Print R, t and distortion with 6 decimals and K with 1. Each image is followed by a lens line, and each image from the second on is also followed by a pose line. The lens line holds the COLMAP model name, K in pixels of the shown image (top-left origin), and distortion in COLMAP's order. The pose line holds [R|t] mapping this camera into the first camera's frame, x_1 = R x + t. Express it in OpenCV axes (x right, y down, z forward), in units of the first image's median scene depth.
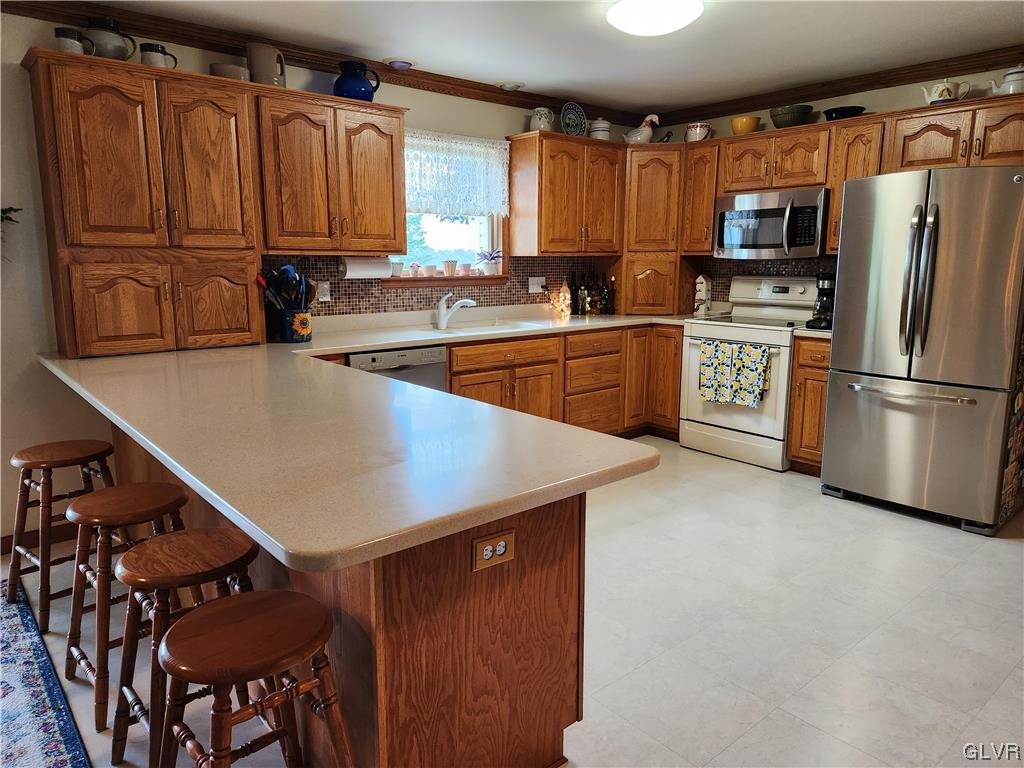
lens RADIAL K [[683.8, 0, 514.2], [0, 683.8, 373.5], [0, 0, 1]] dist [0.078383, -0.065491]
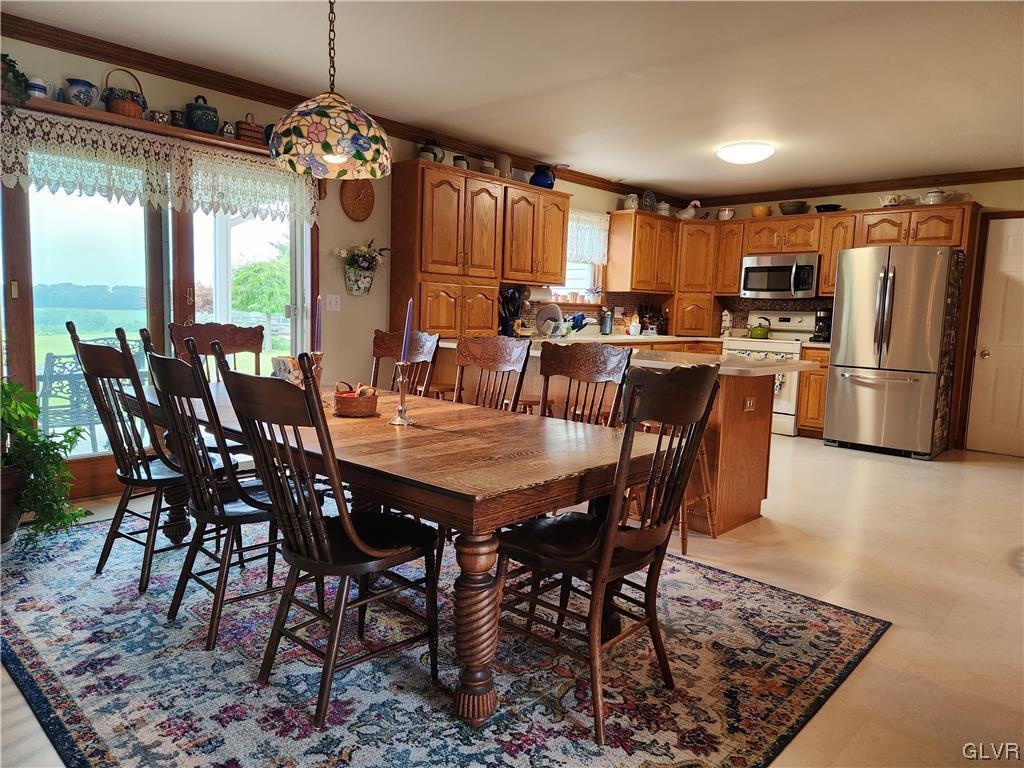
lens RADIAL K [[683.8, 0, 509.0], [0, 683.8, 380.4], [0, 0, 1]] dist [0.078383, -0.065491]
pose [[0.993557, 0.019242, 0.111690, -0.396043], [-0.011816, 0.997698, -0.066774, 0.124391], [-0.112717, 0.065024, 0.991497, -0.435608]]
